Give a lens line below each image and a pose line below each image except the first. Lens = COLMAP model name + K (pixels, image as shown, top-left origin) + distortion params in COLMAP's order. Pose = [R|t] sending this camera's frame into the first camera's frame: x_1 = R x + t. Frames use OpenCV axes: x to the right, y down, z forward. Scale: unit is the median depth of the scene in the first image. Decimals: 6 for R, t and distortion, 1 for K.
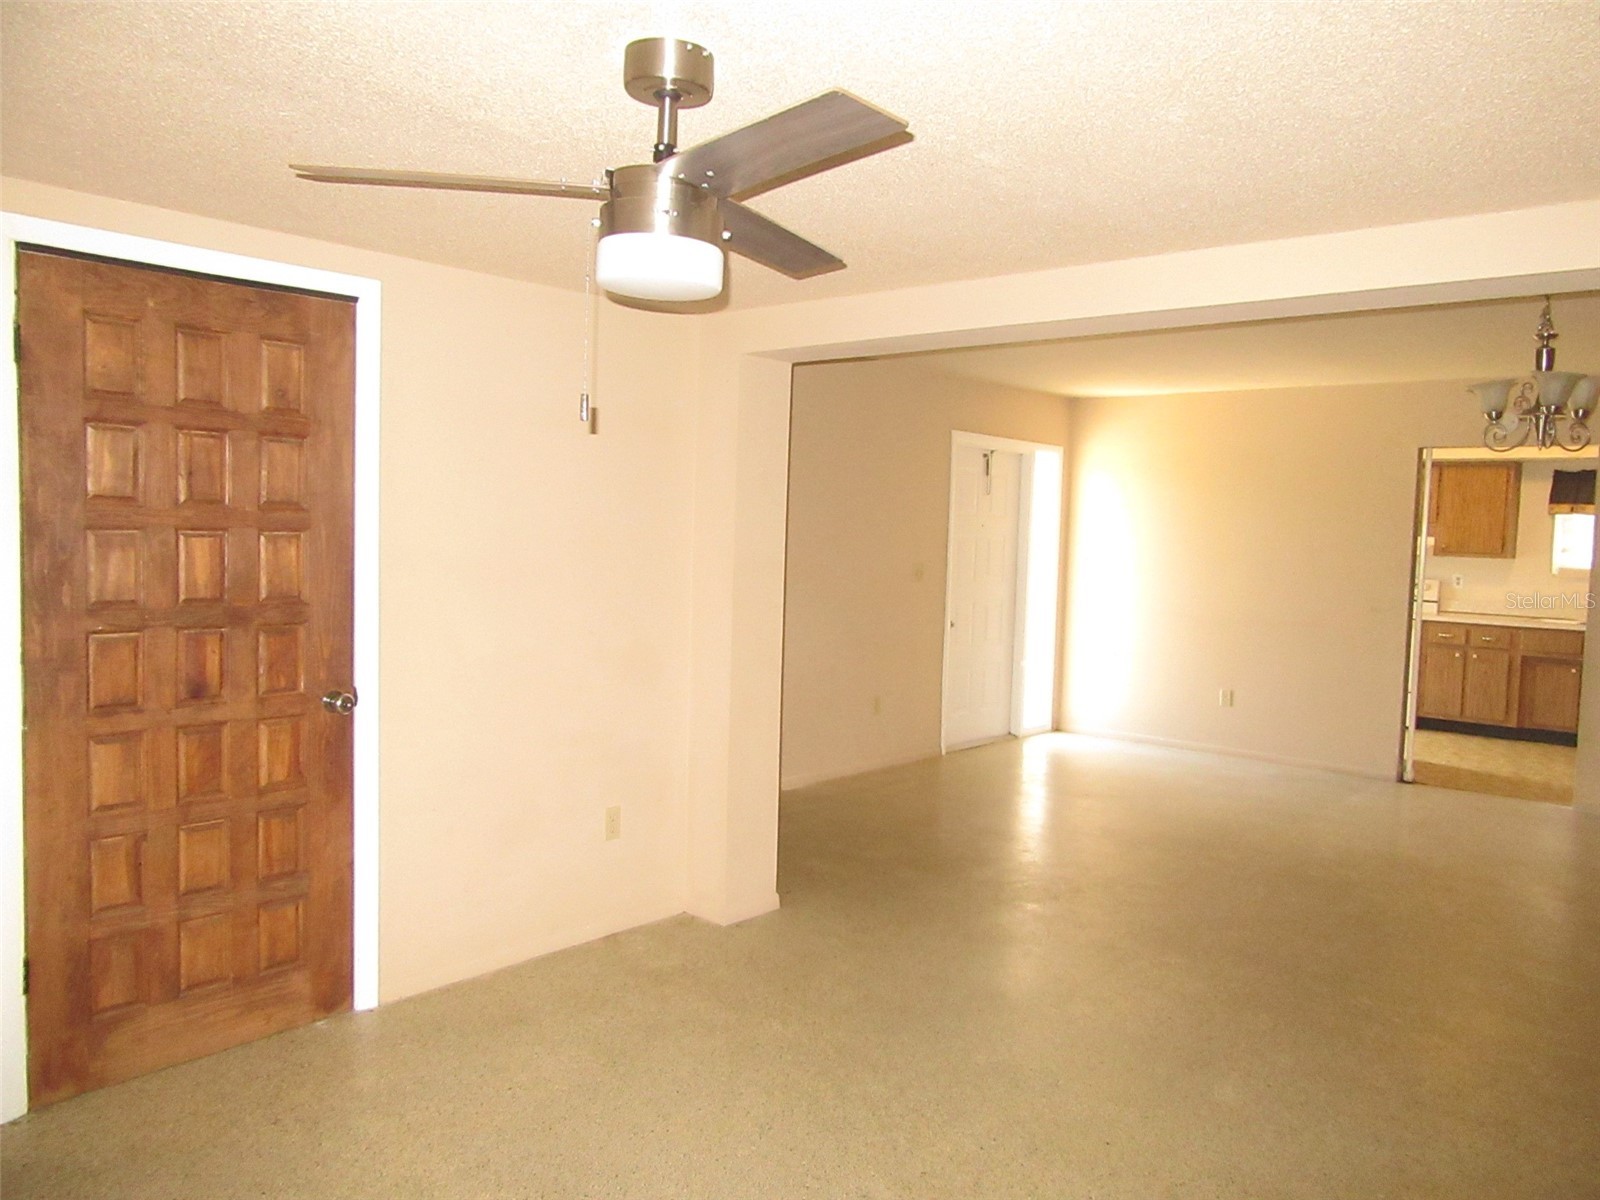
lens RADIAL K [[1205.4, 0, 809.1], [0, 1205.4, 586.0], [0, 0, 1]] dist [0.001755, 0.004992]
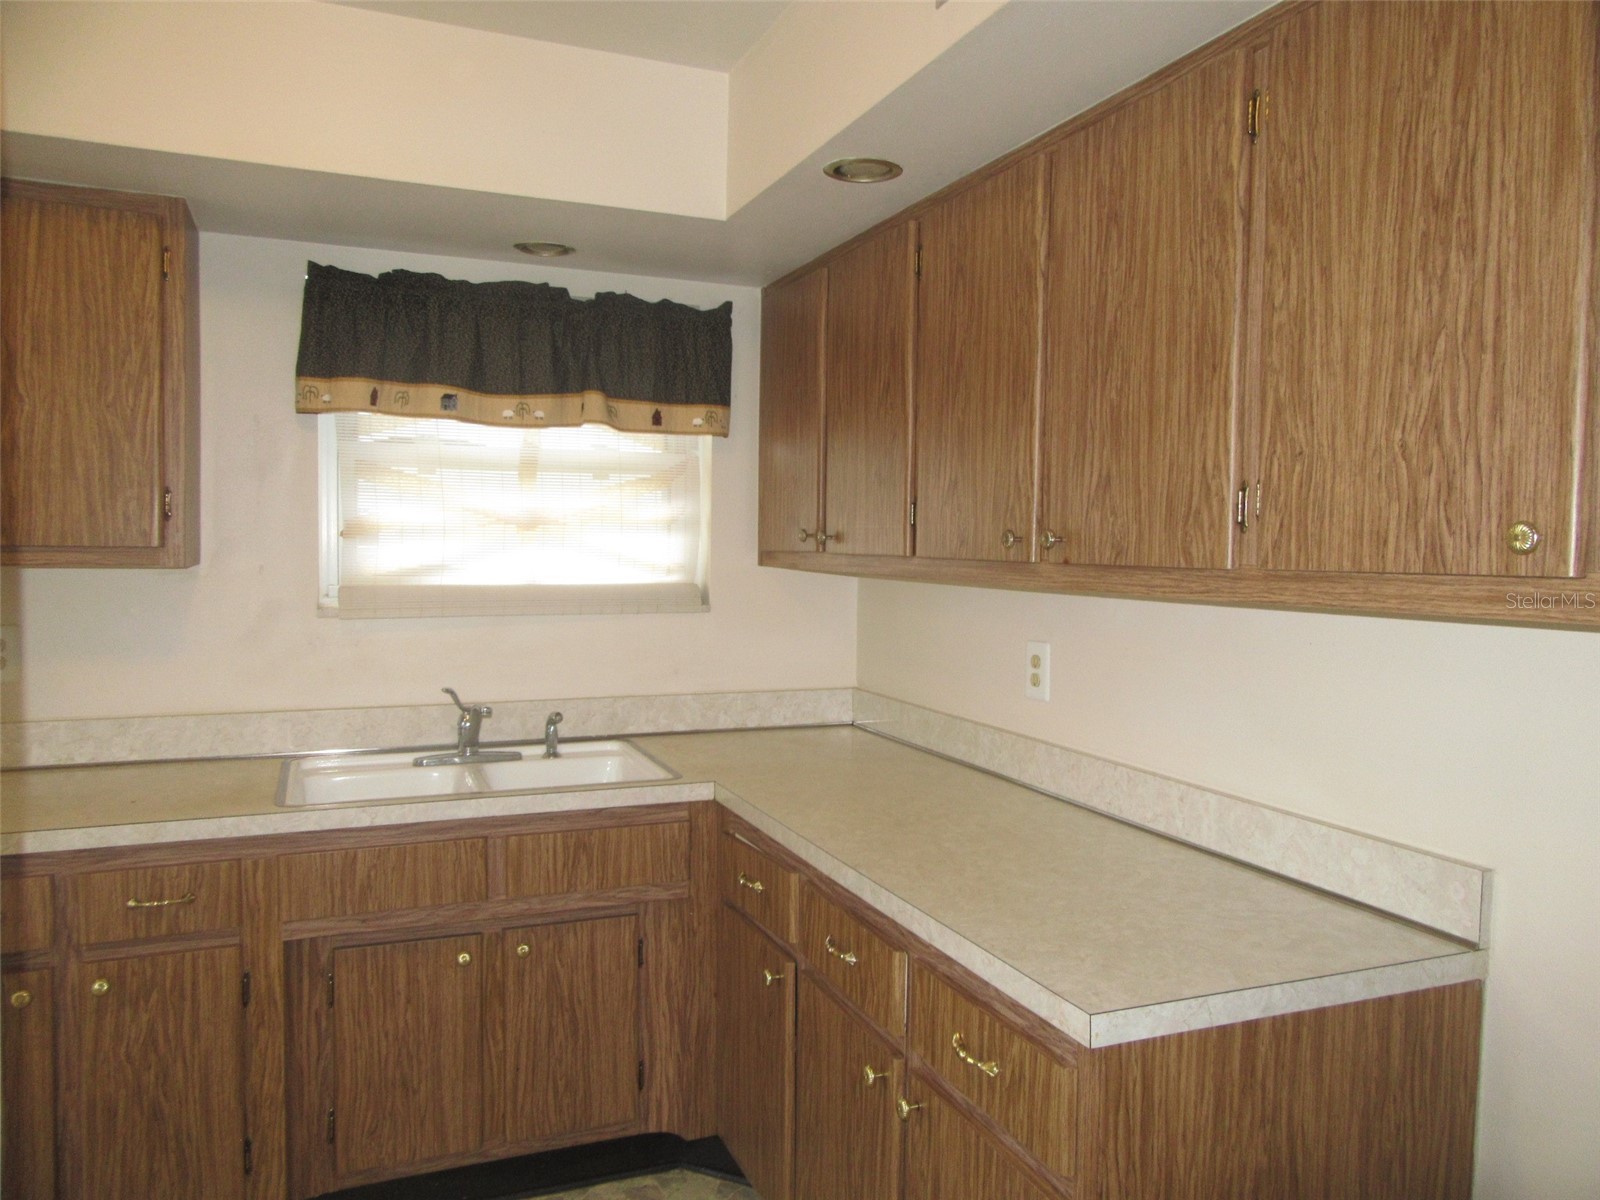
lens RADIAL K [[1205.4, 0, 809.1], [0, 1205.4, 586.0], [0, 0, 1]] dist [0.001755, 0.004992]
pose [[0.447155, -0.063644, 0.892189, 0.445595], [0.048861, 0.997714, 0.046683, -0.027146], [-0.893121, 0.022718, 0.449243, 0.839476]]
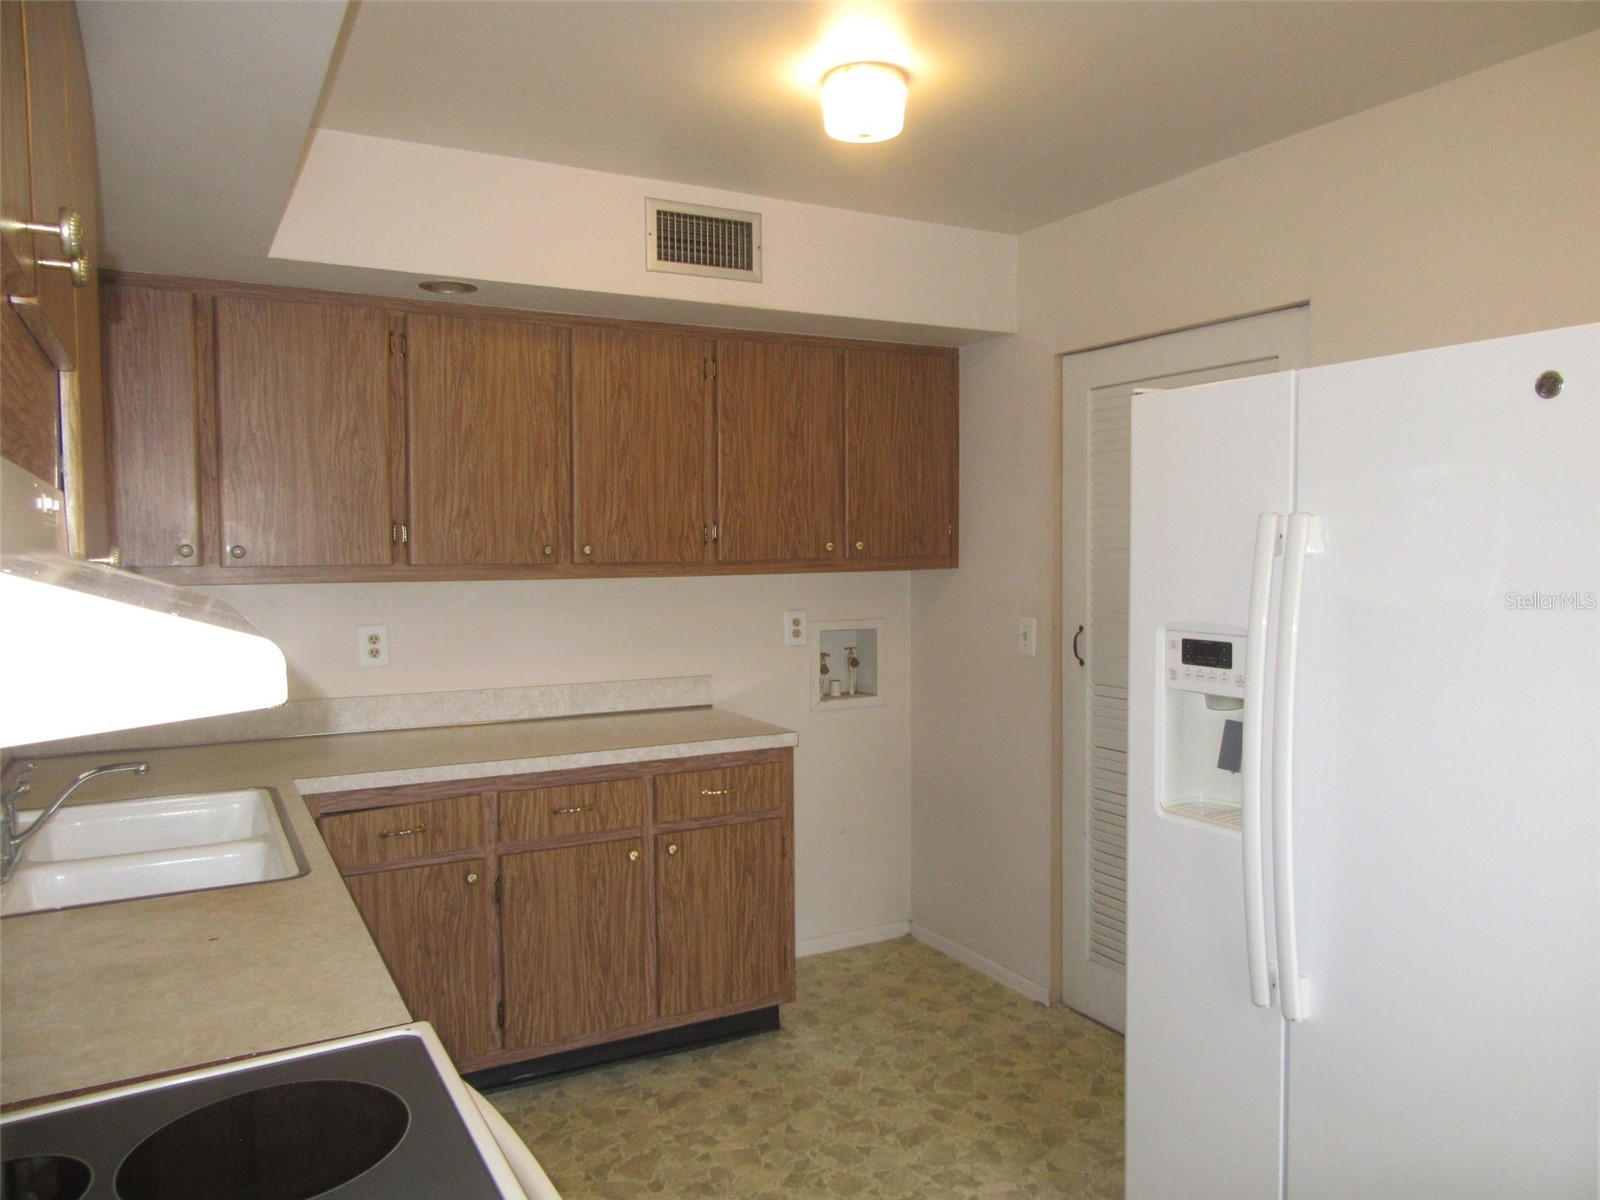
lens RADIAL K [[1203.2, 0, 800.0], [0, 1203.2, 600.0], [0, 0, 1]] dist [0.022465, 0.004806]
pose [[-0.938503, -0.040978, 0.342832, 0.460094], [-0.007266, 0.995056, 0.099045, -0.047111], [-0.345195, 0.090463, -0.934161, 1.257066]]
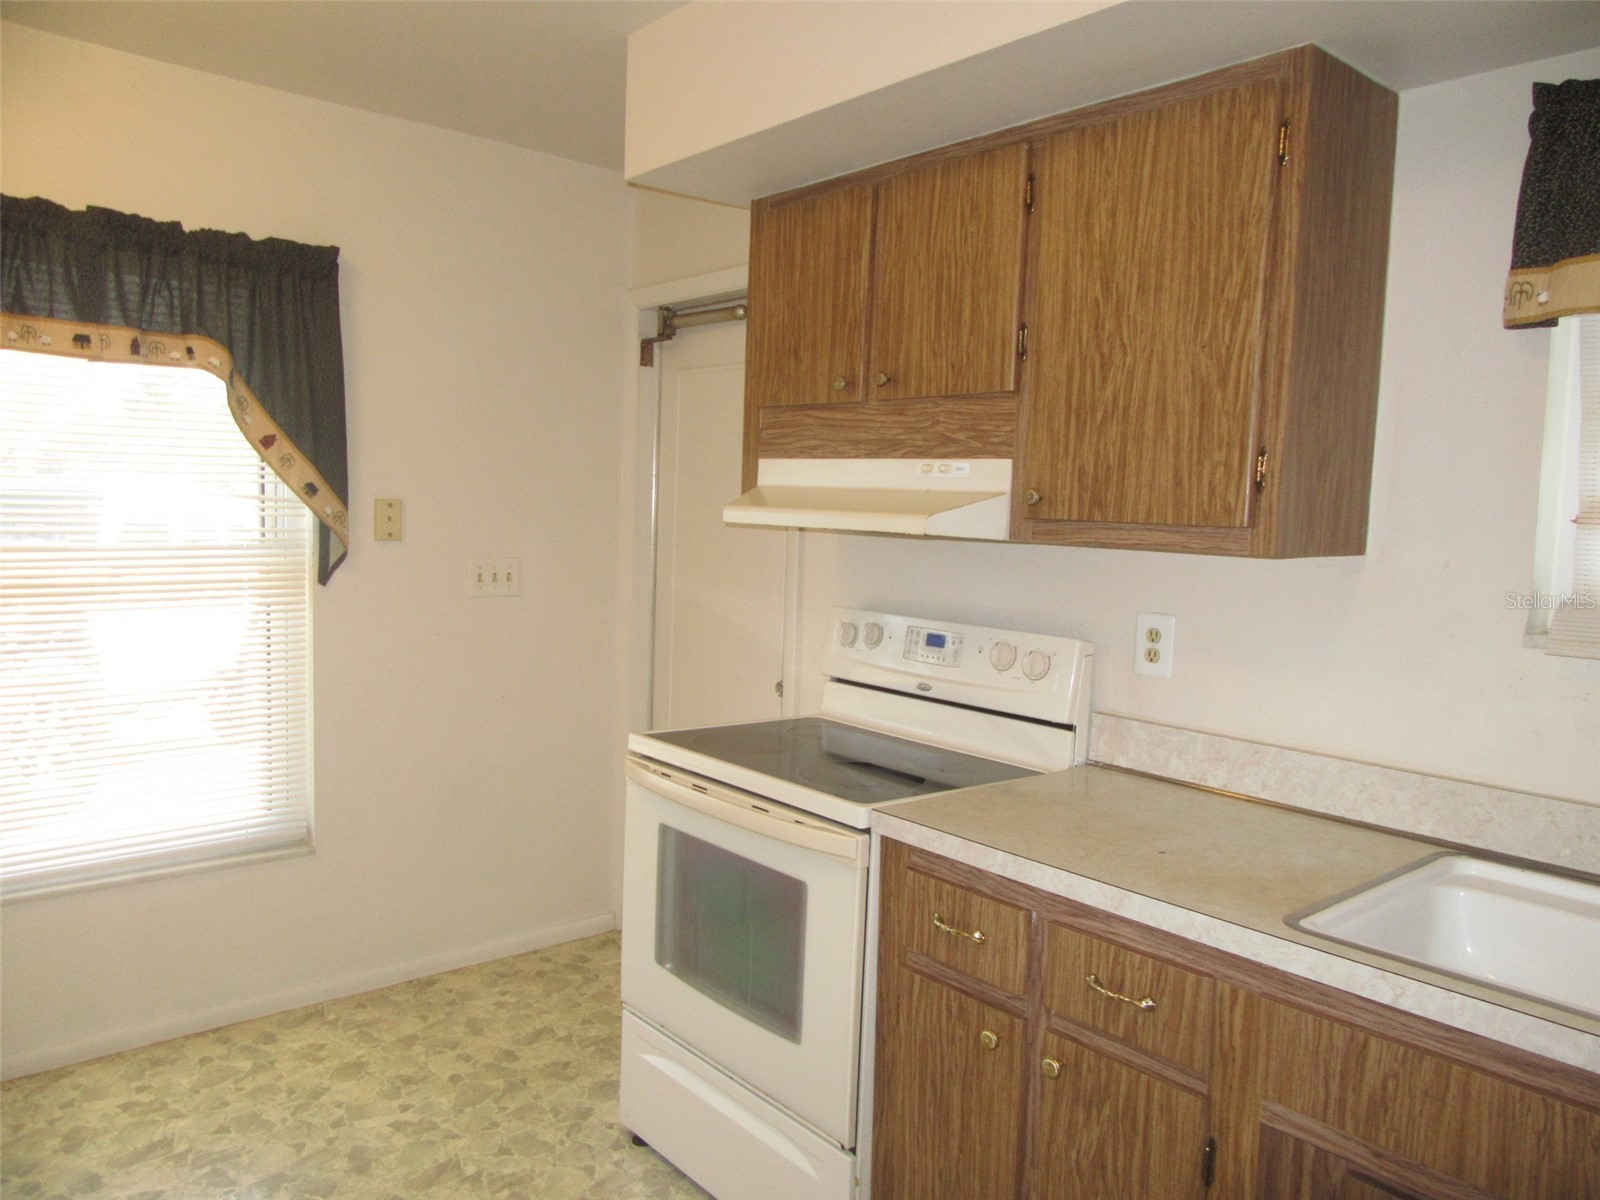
lens RADIAL K [[1165.9, 0, 799.1], [0, 1165.9, 591.9], [0, 0, 1]] dist [-0.019629, -0.001861]
pose [[0.987771, 0.007511, -0.155733, 0.590499], [-0.003789, 0.999700, 0.024184, -0.023726], [0.155868, -0.023298, 0.987503, 0.889750]]
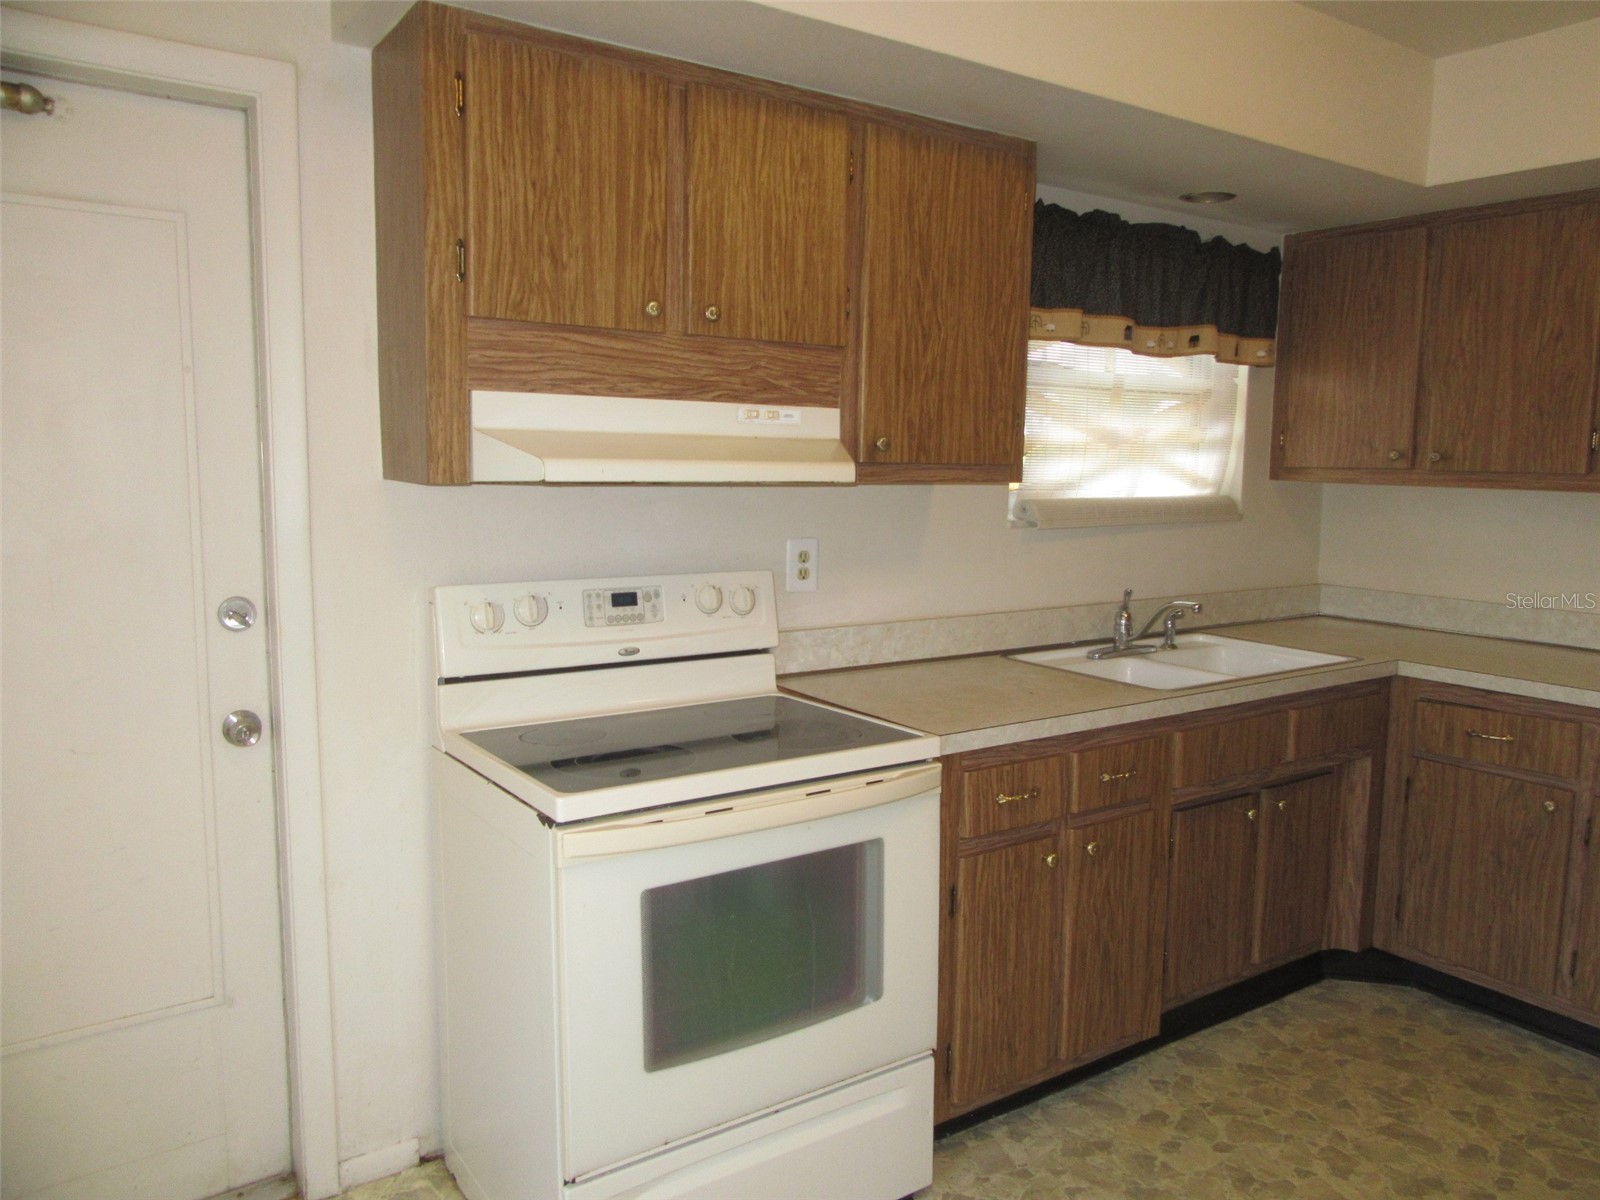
lens RADIAL K [[1187.2, 0, 802.1], [0, 1187.2, 593.0], [0, 0, 1]] dist [-0.008122, 0.004781]
pose [[0.252119, -0.143078, 0.957061, 0.312641], [0.041293, 0.989699, 0.137079, -0.042641], [-0.966815, 0.004960, 0.255430, 1.087412]]
